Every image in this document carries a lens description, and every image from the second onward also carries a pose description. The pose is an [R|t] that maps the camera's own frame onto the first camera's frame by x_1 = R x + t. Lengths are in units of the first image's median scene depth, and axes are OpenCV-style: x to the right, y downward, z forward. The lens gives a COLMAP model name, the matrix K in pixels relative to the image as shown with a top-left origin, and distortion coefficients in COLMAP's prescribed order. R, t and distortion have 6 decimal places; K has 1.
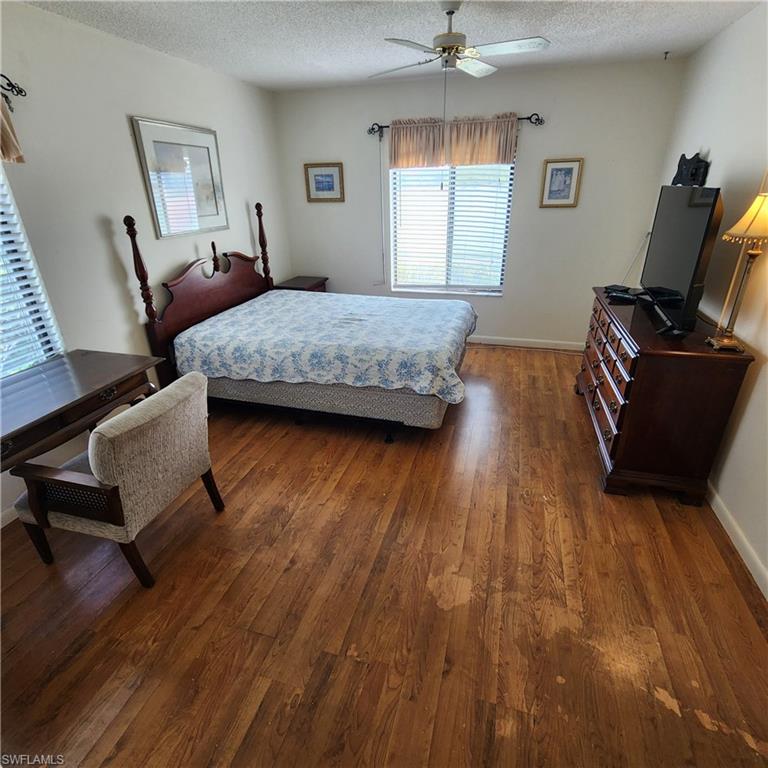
lens RADIAL K [[427.9, 0, 385.6], [0, 427.9, 381.2], [0, 0, 1]] dist [-0.003729, 0.002745]
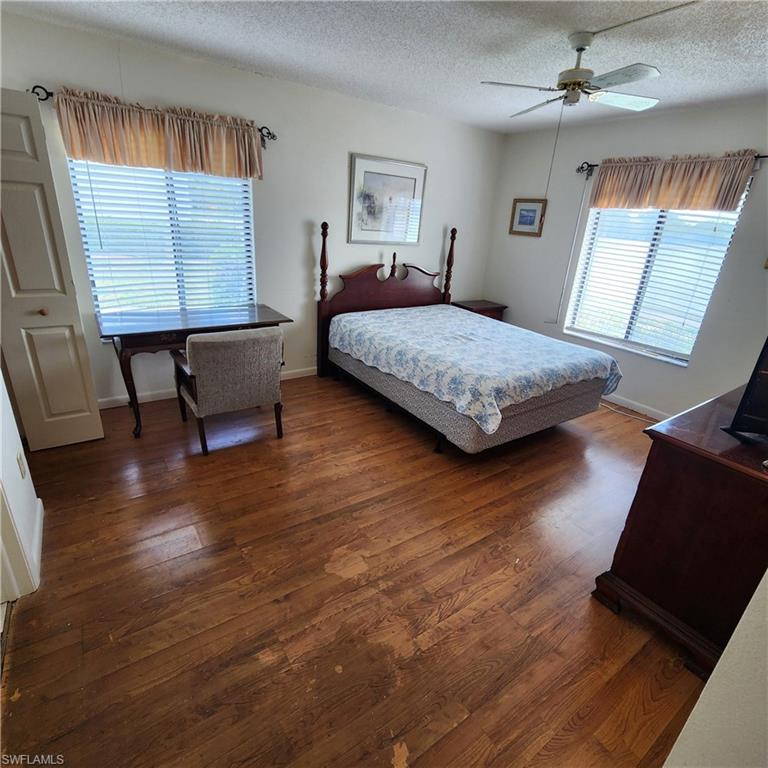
lens RADIAL K [[427.9, 0, 402.4], [0, 427.9, 387.3], [0, 0, 1]] dist [-0.003729, 0.002745]
pose [[0.774964, 0.298271, -0.557194, 0.484690], [-0.336725, 0.940939, 0.035364, -0.015202], [0.534834, 0.160215, 0.829629, 0.063835]]
